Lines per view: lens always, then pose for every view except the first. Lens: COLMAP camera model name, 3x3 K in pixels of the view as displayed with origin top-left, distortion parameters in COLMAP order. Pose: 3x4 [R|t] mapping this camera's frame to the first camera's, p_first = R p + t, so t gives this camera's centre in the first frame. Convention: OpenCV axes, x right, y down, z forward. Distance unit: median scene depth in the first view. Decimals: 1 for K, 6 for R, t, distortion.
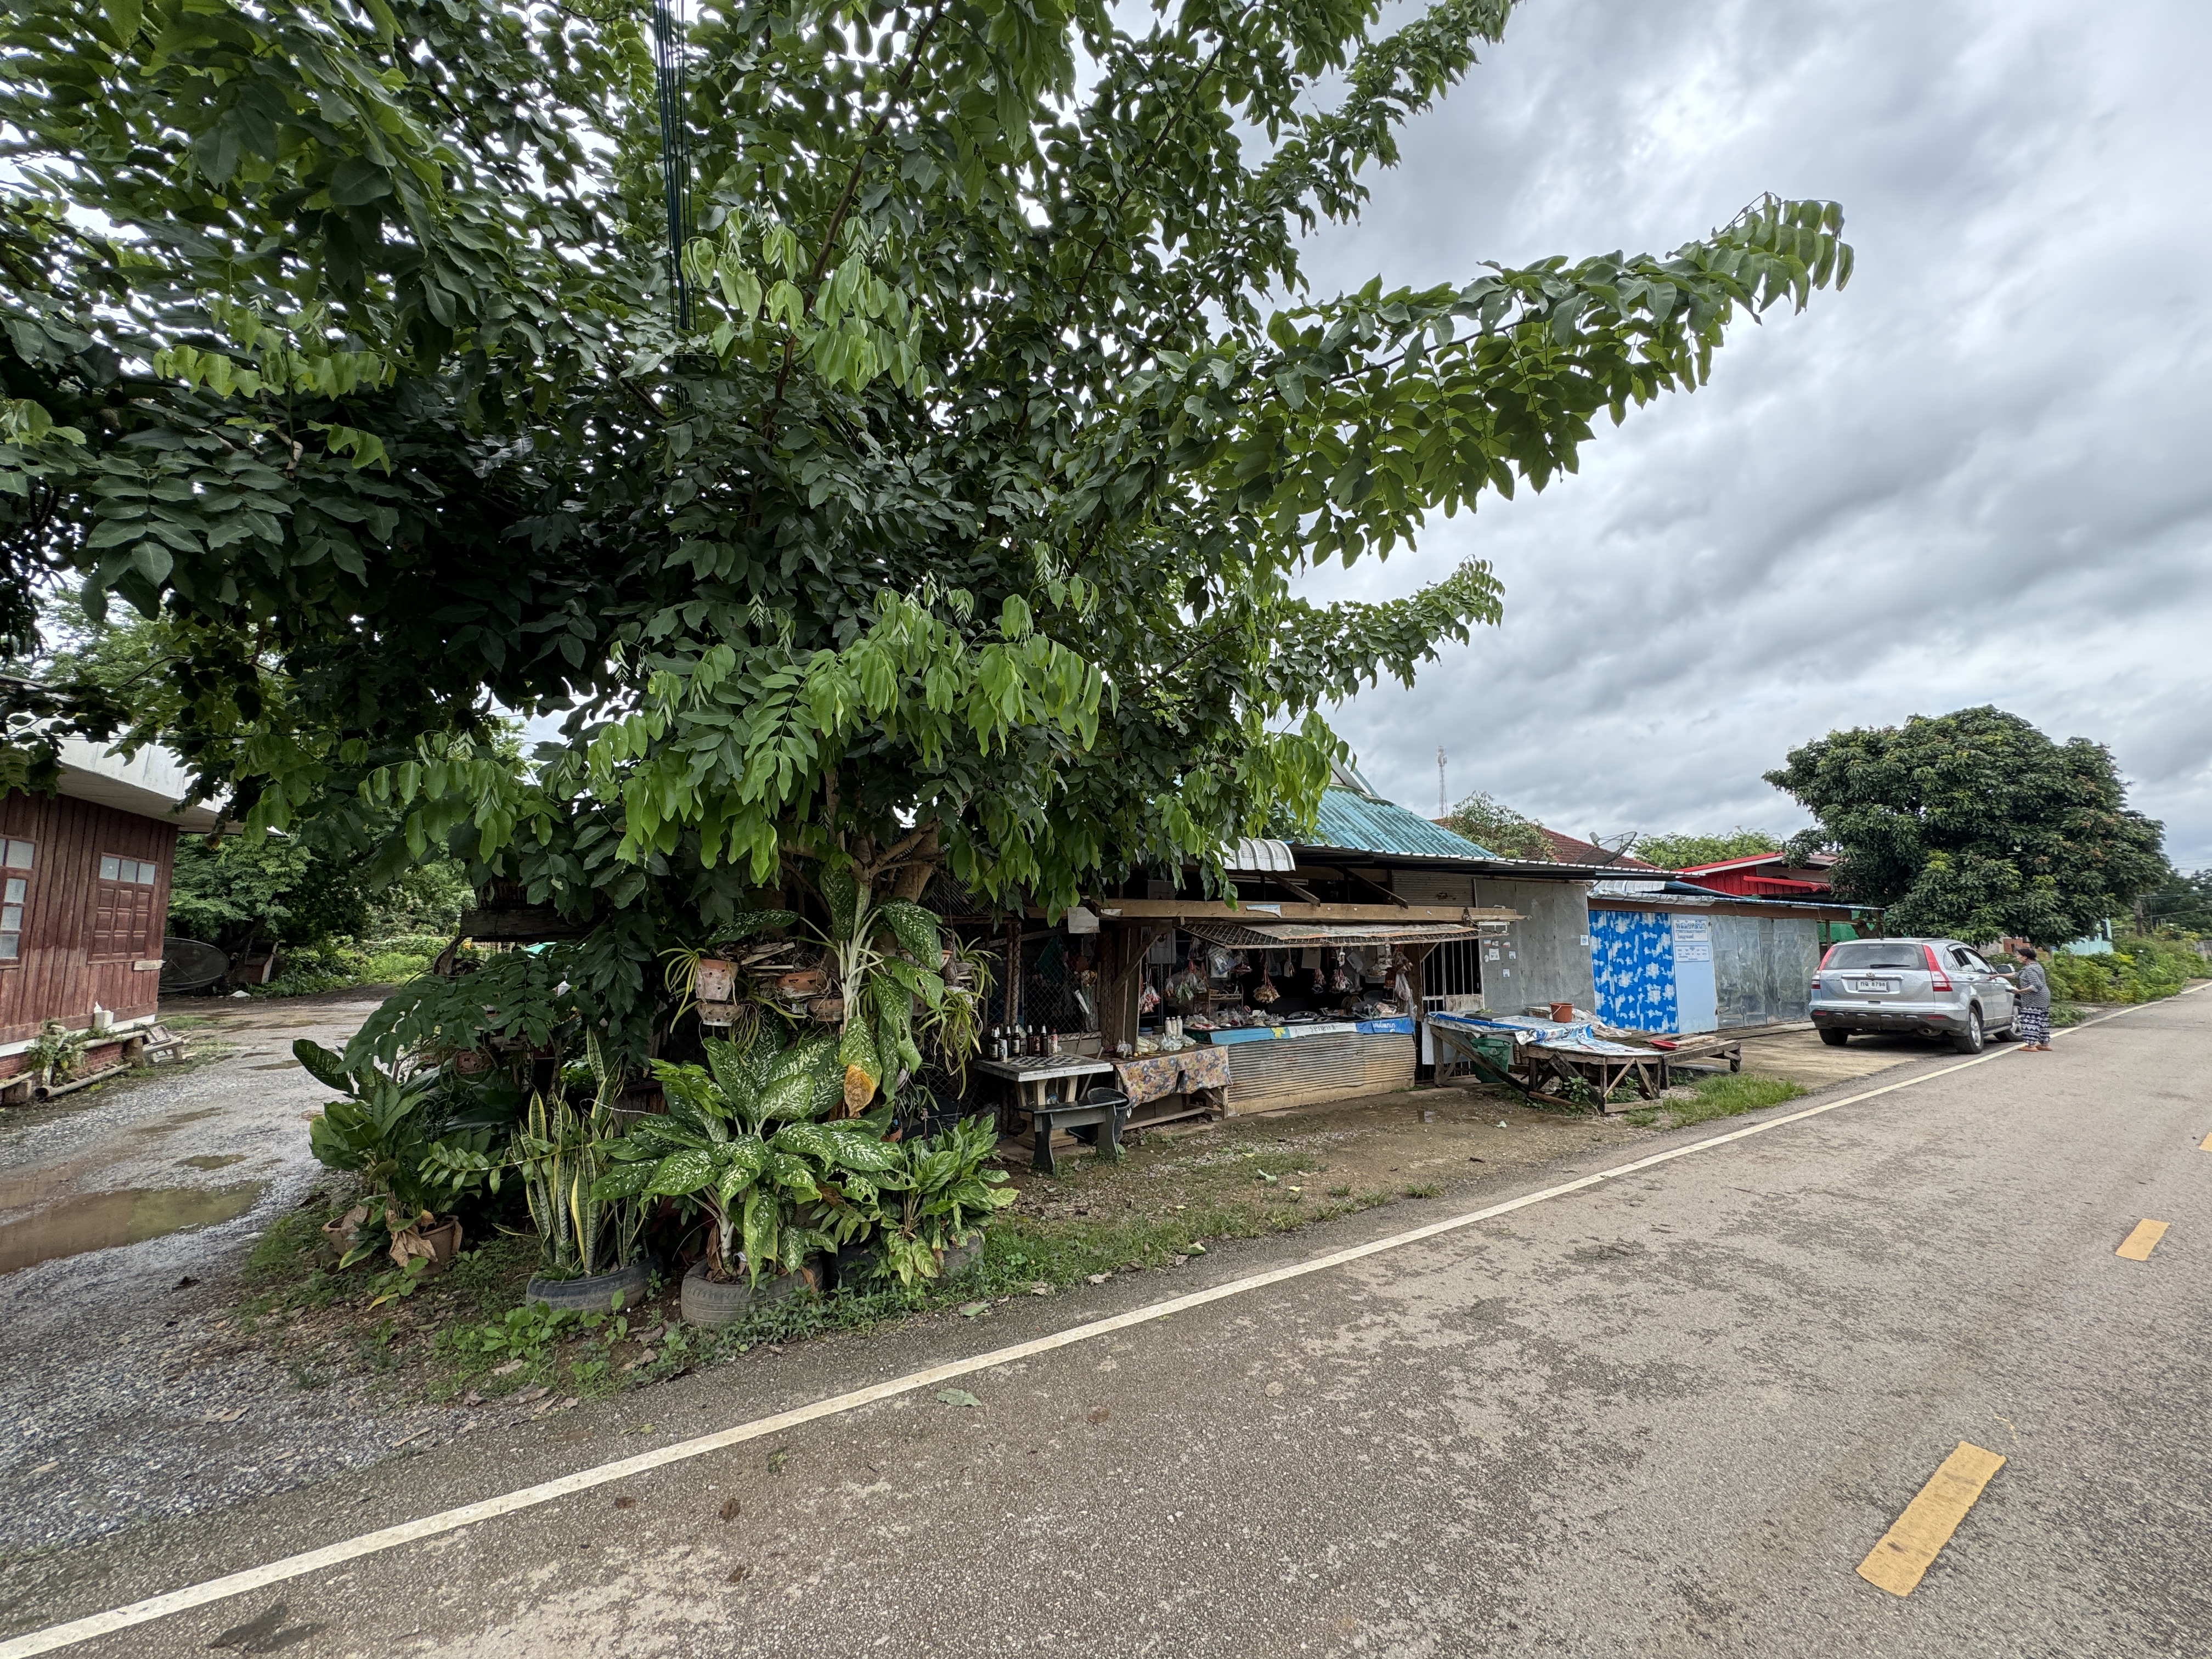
lens RADIAL K [[885.6, 0, 1106.0], [0, 885.6, 829.5], [0, 0, 1]] dist [0.001269, 0.001120]
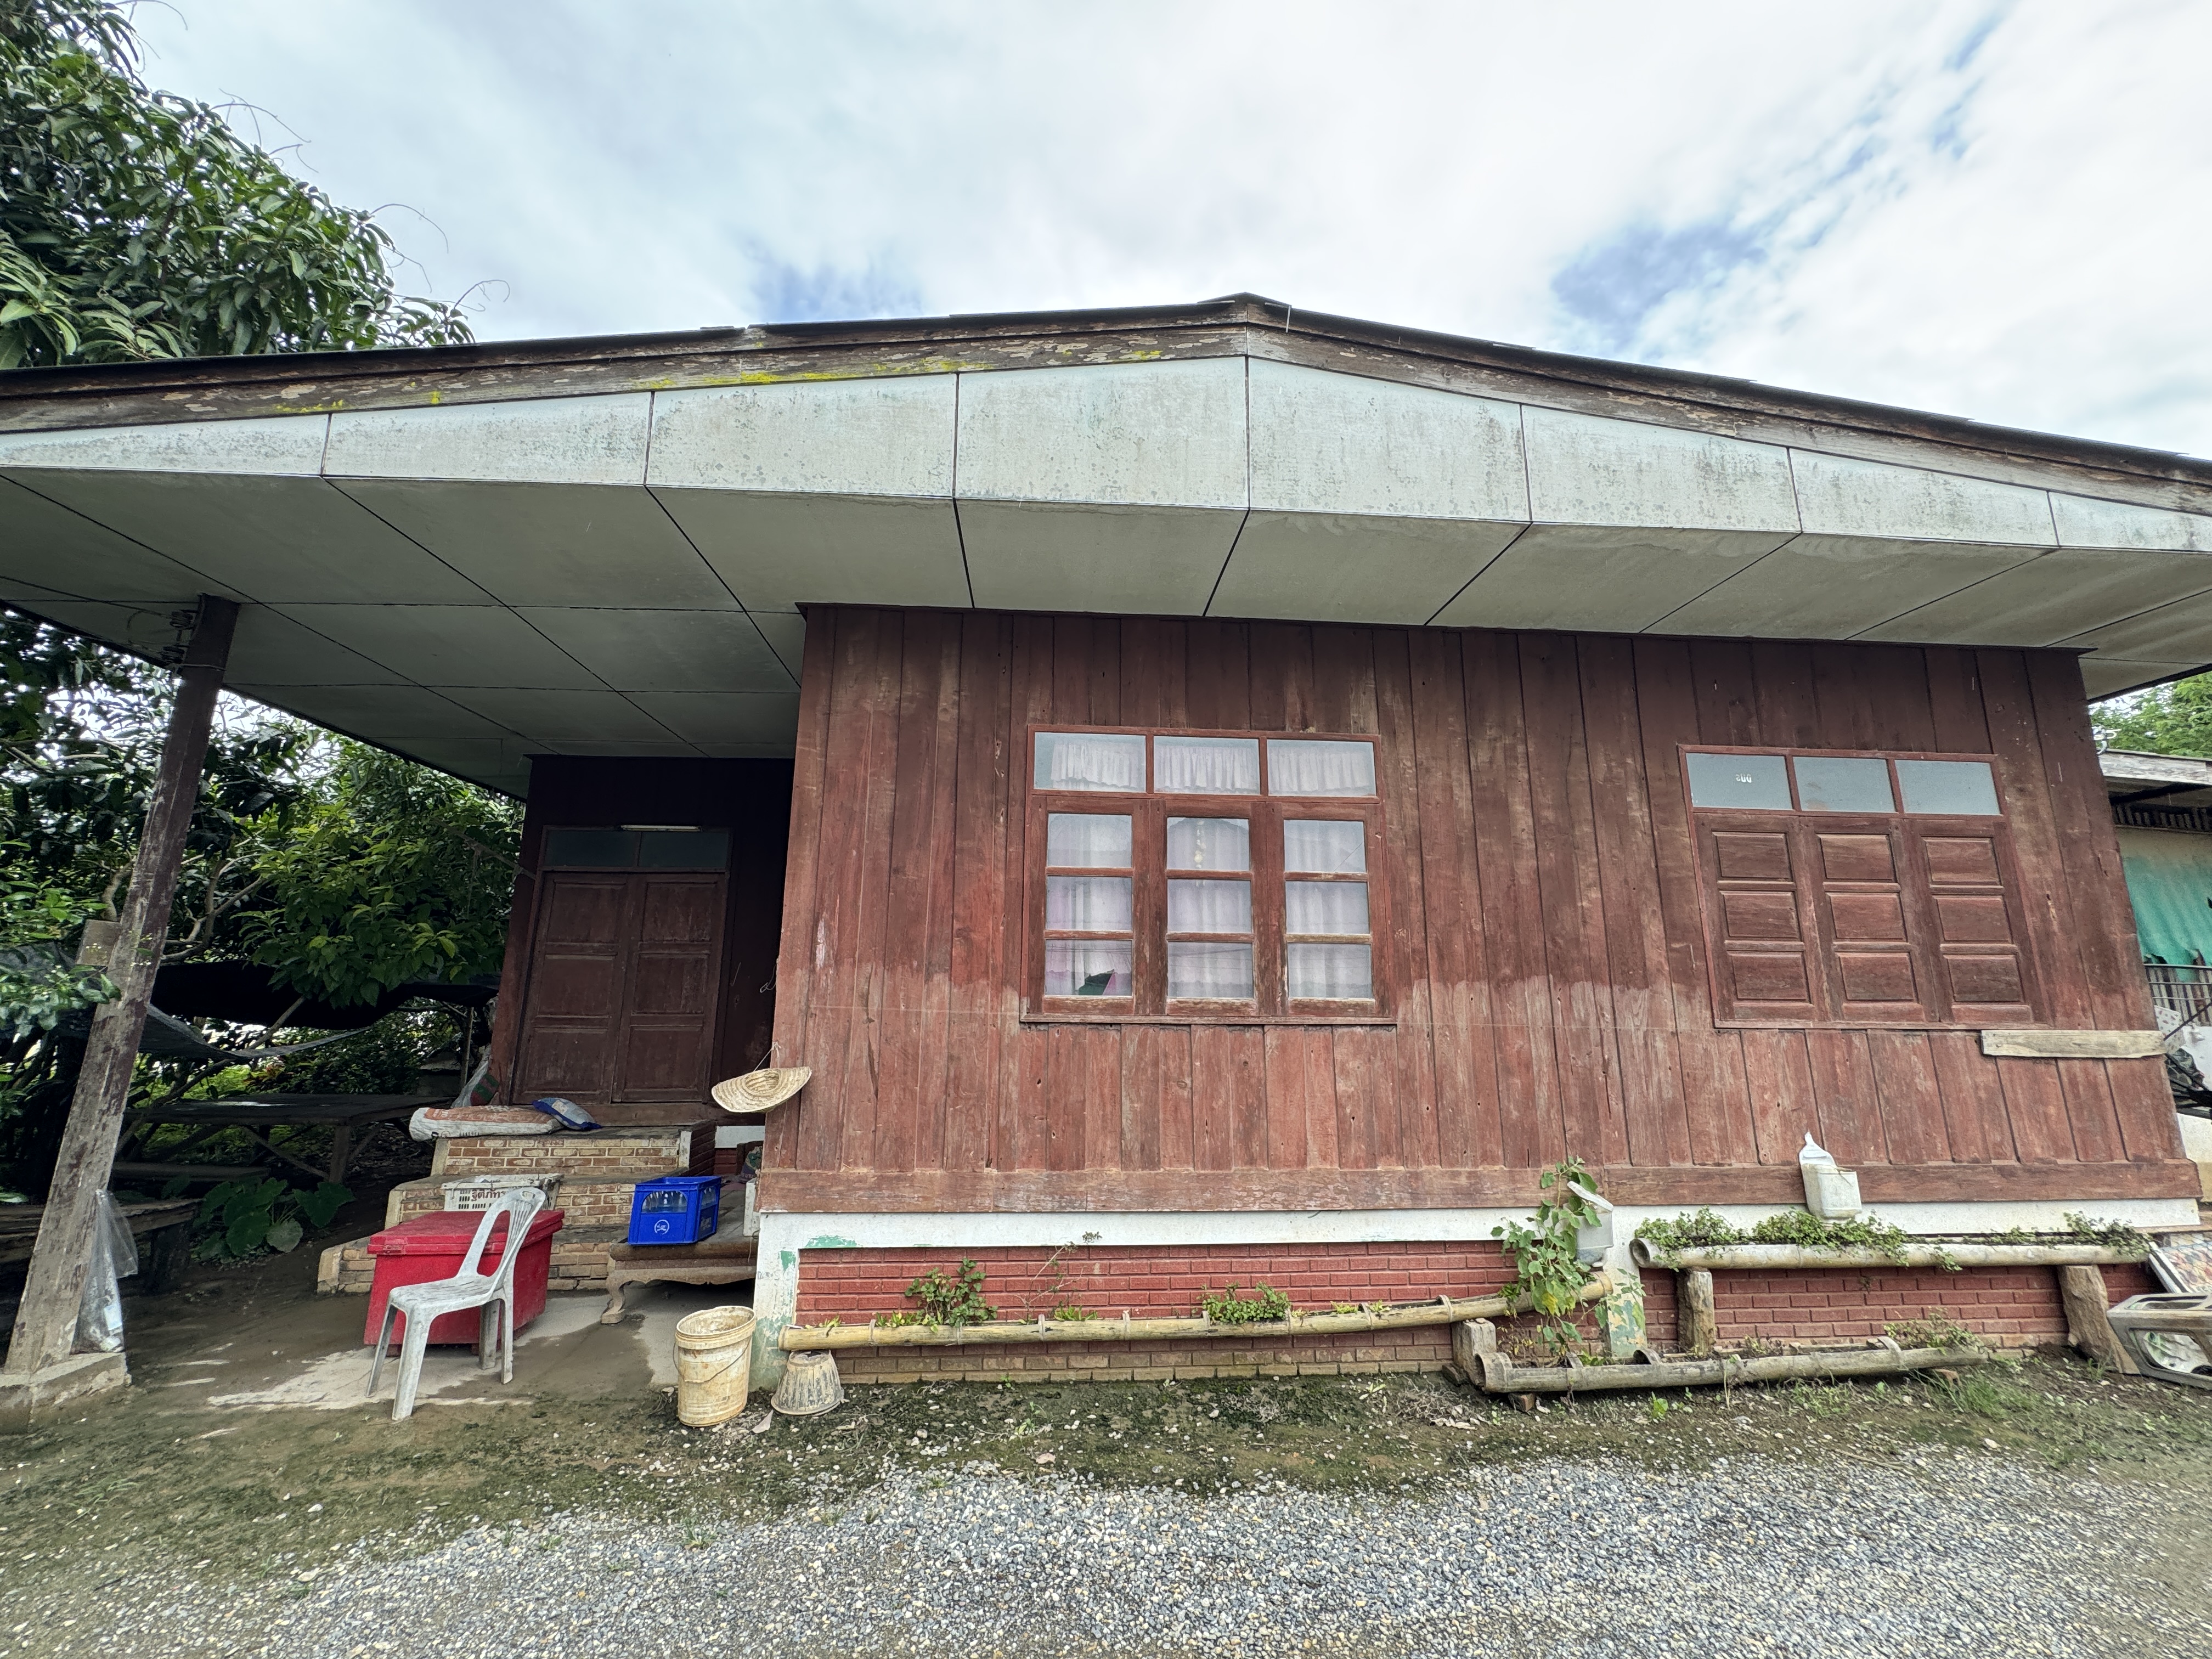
lens RADIAL K [[885.6, 0, 1106.0], [0, 885.6, 829.5], [0, 0, 1]] dist [0.001269, 0.001120]
pose [[-0.449243, -0.170624, -0.876965, -1.703656], [0.097888, 0.966284, -0.238147, 0.337329], [0.888031, -0.192830, -0.417394, 2.363747]]
